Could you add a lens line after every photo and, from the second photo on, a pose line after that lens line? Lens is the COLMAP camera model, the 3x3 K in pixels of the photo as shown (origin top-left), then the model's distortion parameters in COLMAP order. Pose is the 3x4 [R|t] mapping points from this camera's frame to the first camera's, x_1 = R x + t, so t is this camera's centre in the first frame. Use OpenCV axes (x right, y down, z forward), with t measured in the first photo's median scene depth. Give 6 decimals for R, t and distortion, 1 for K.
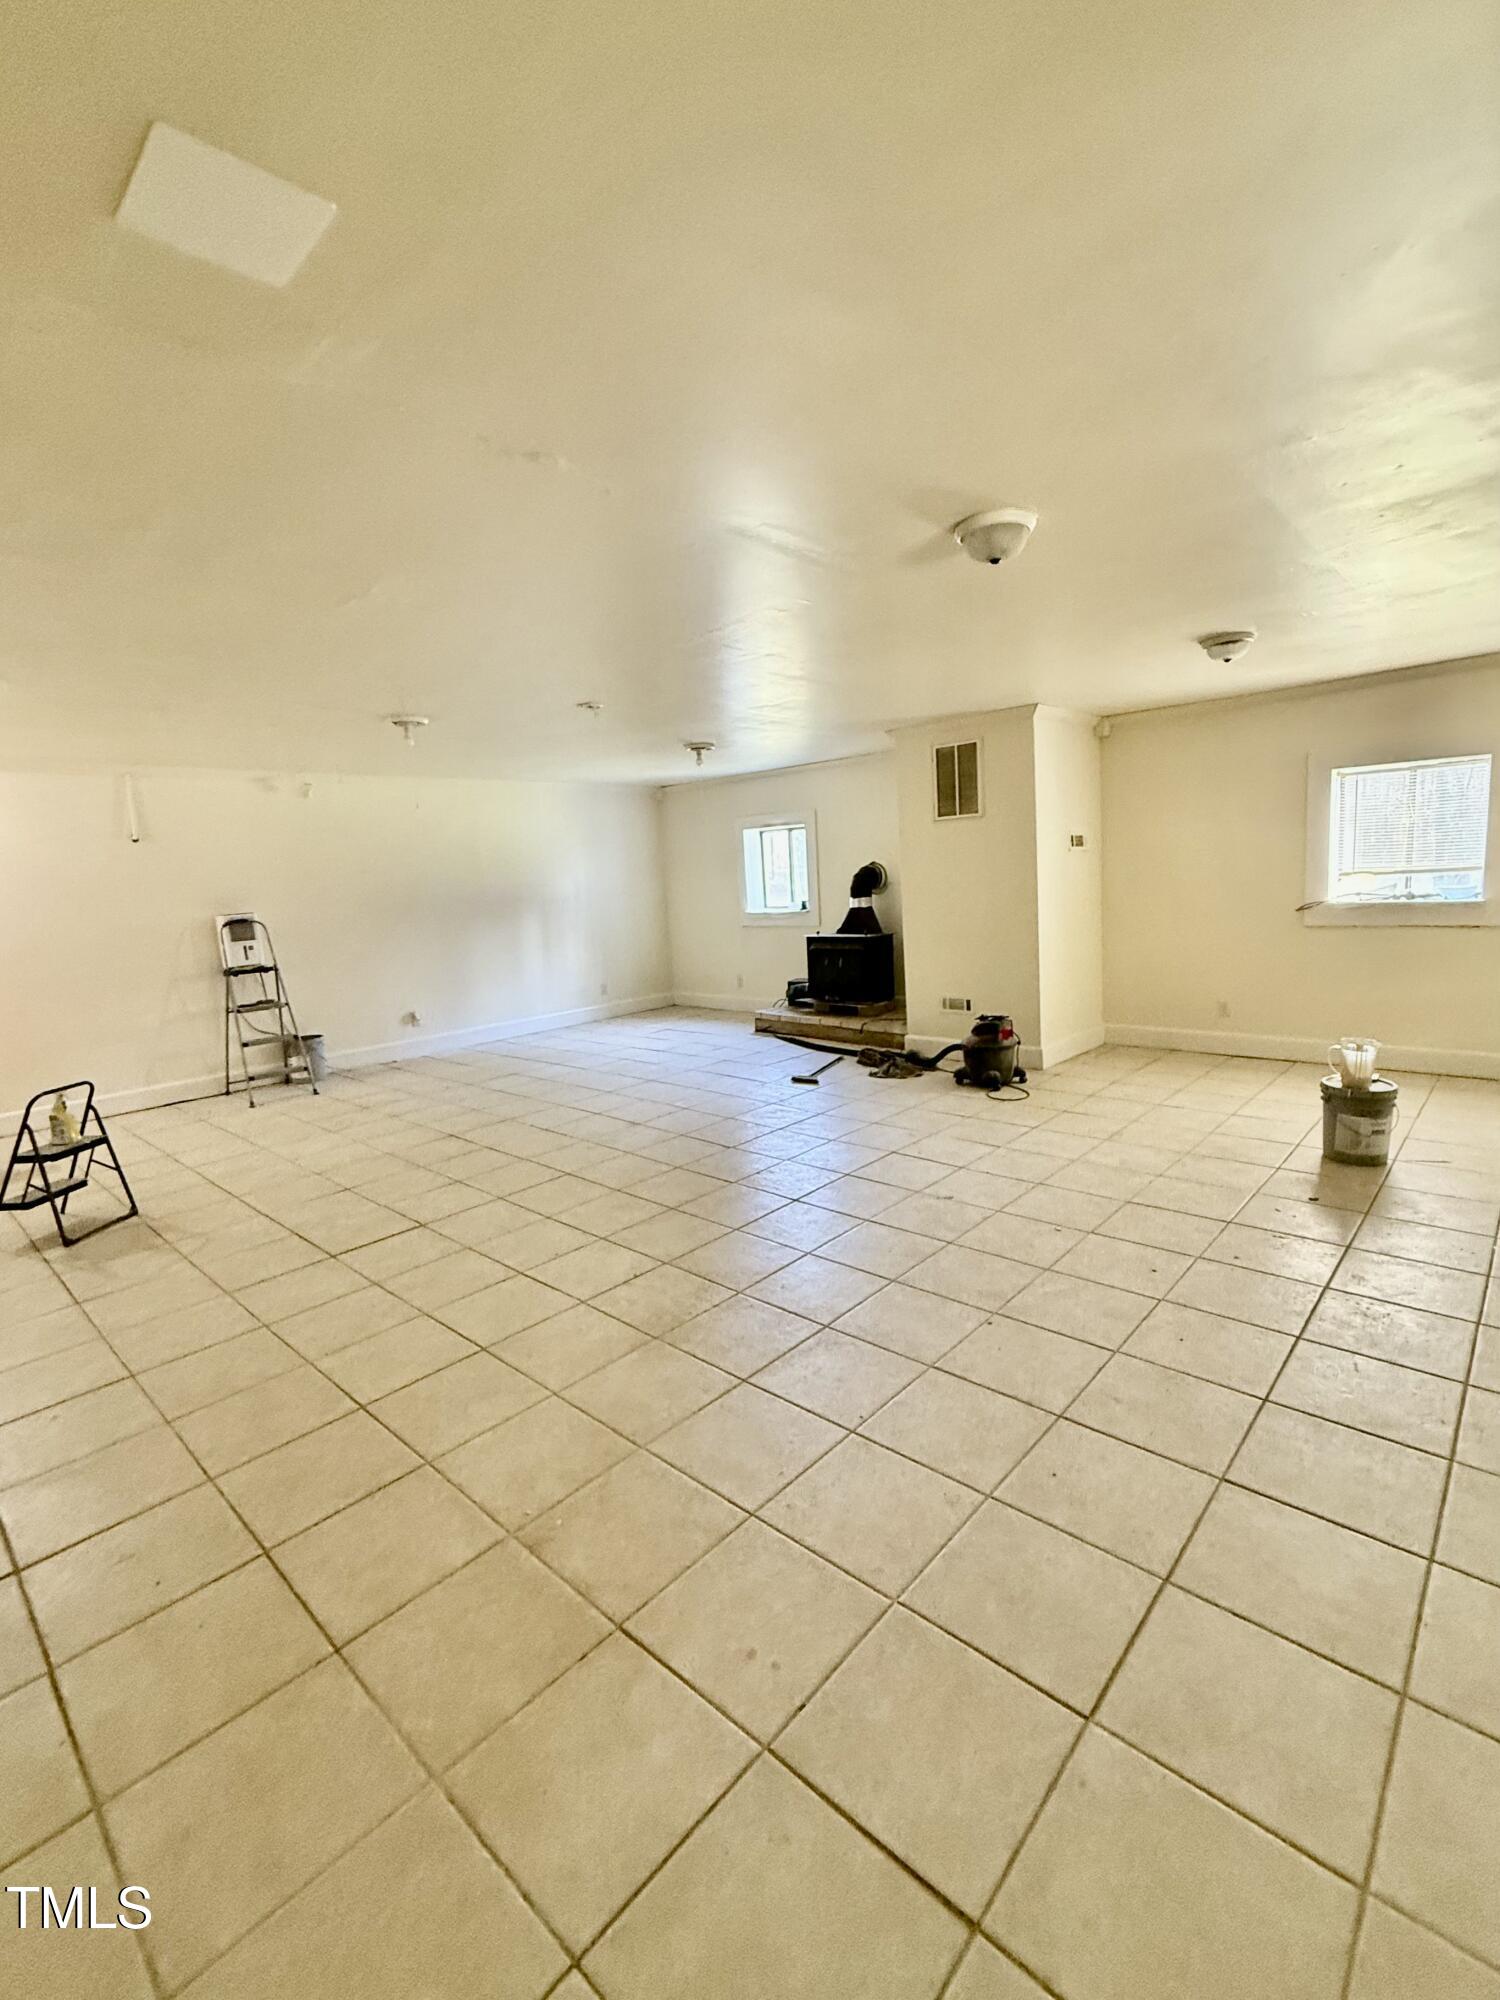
lens RADIAL K [[880.1, 0, 749.7], [0, 880.1, 993.6], [0, 0, 1]] dist [-0.000404, 0.000042]
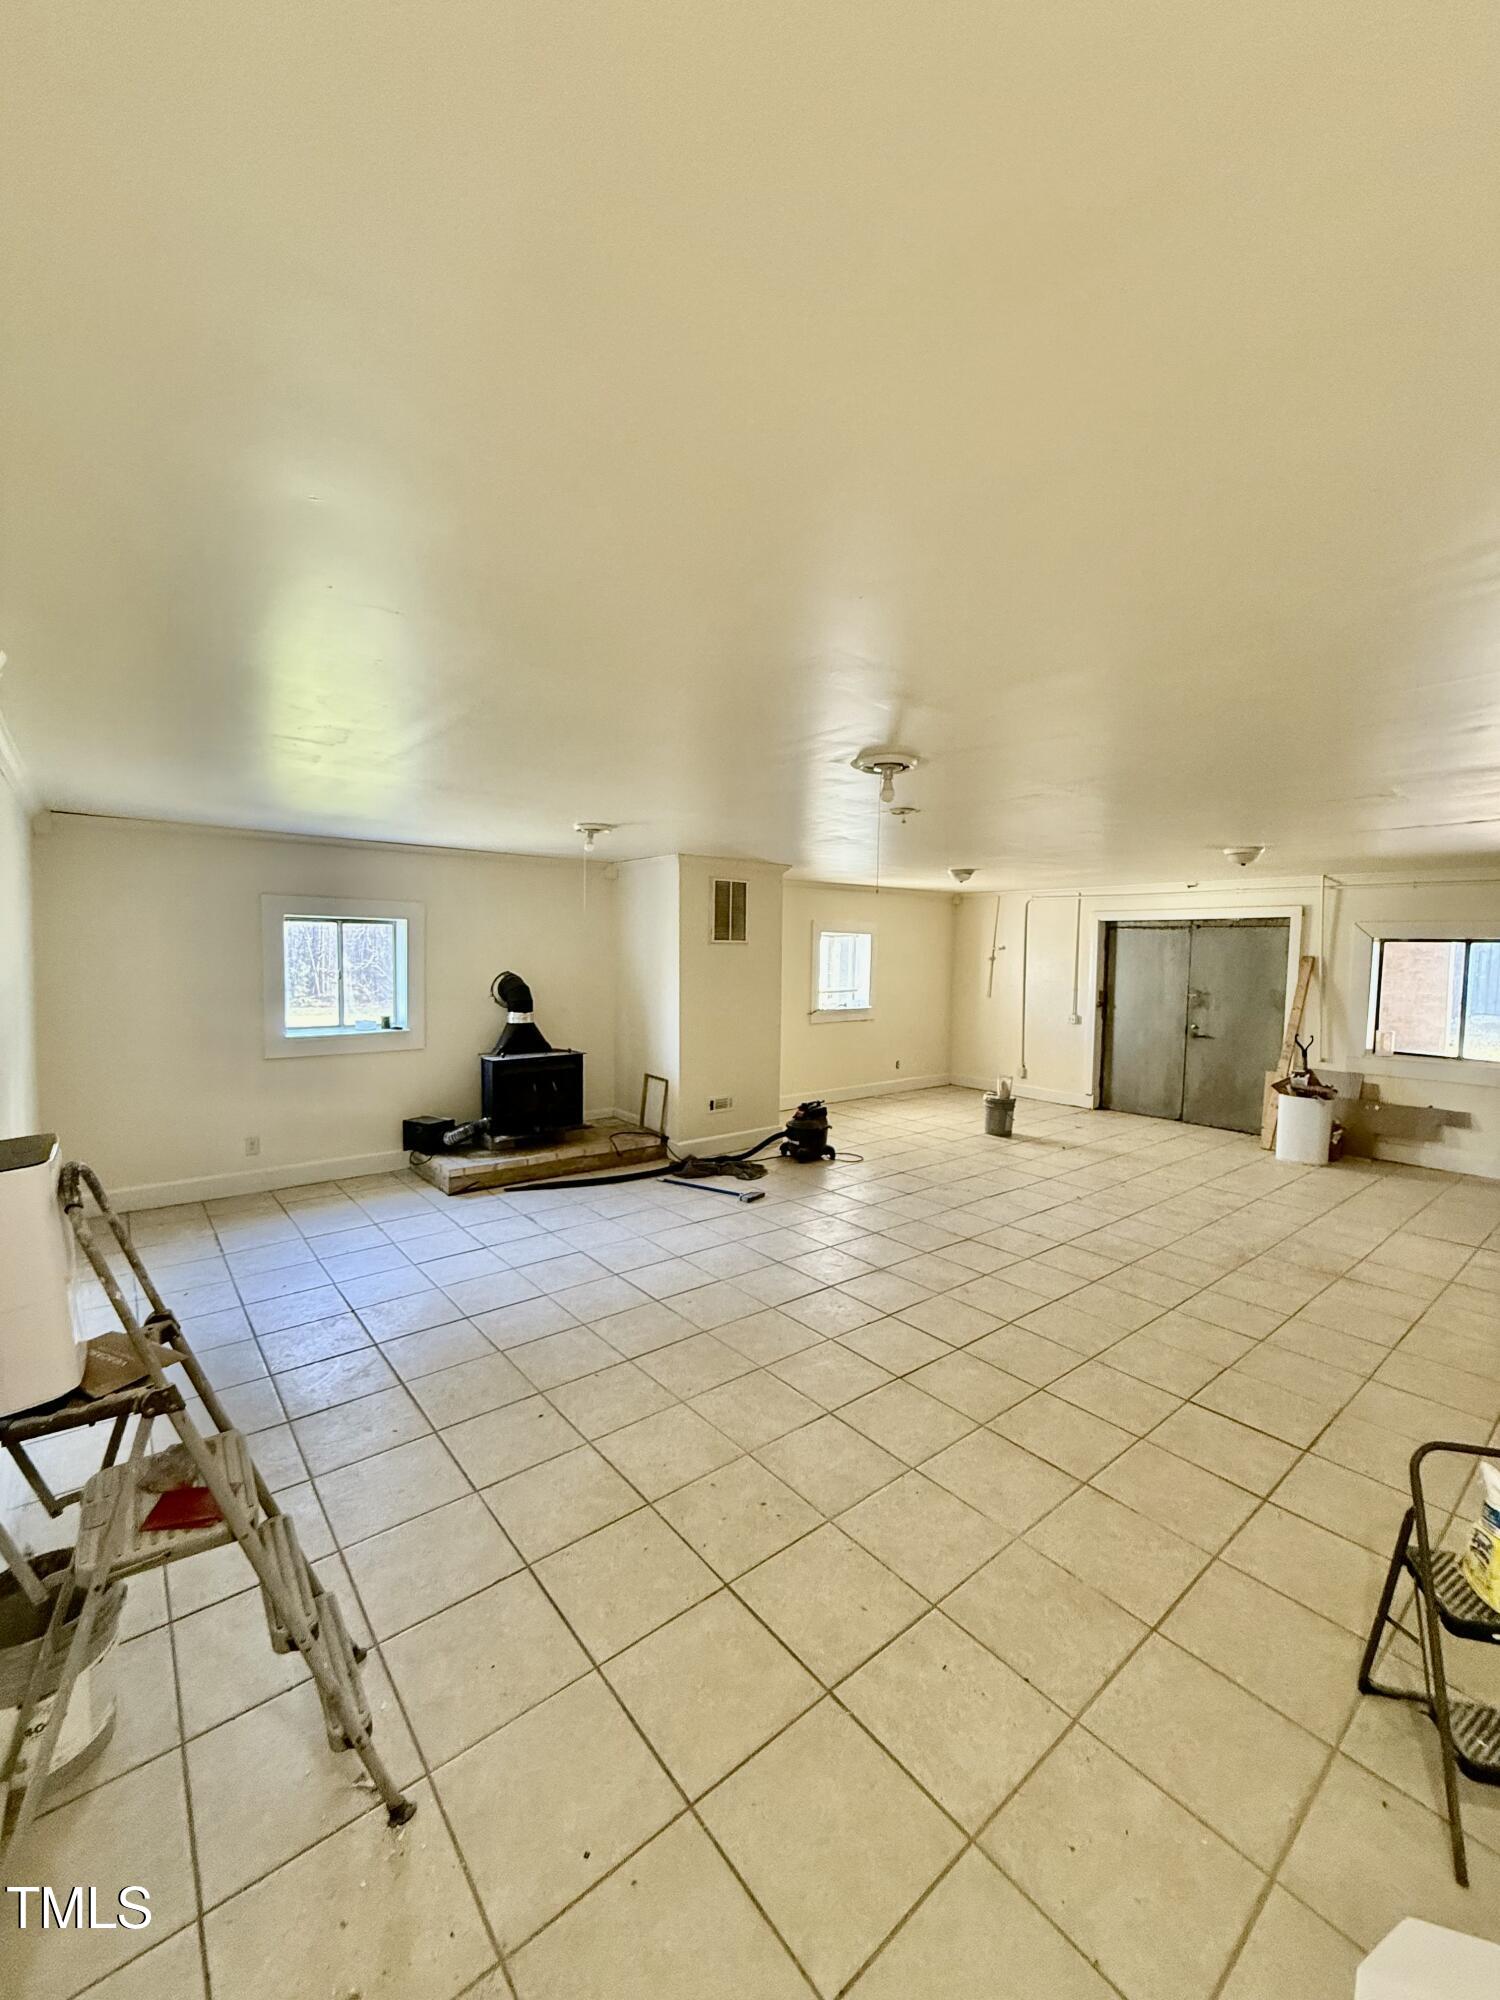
lens RADIAL K [[794.5, 0, 750.3], [0, 794.5, 1000.8], [0, 0, 1]] dist [0.000820, 0.000027]
pose [[0.139765, -0.007696, 0.990155, -0.804659], [0.110561, 0.993838, -0.007882, -0.112160], [-0.983993, 0.110574, 0.139754, 0.837900]]
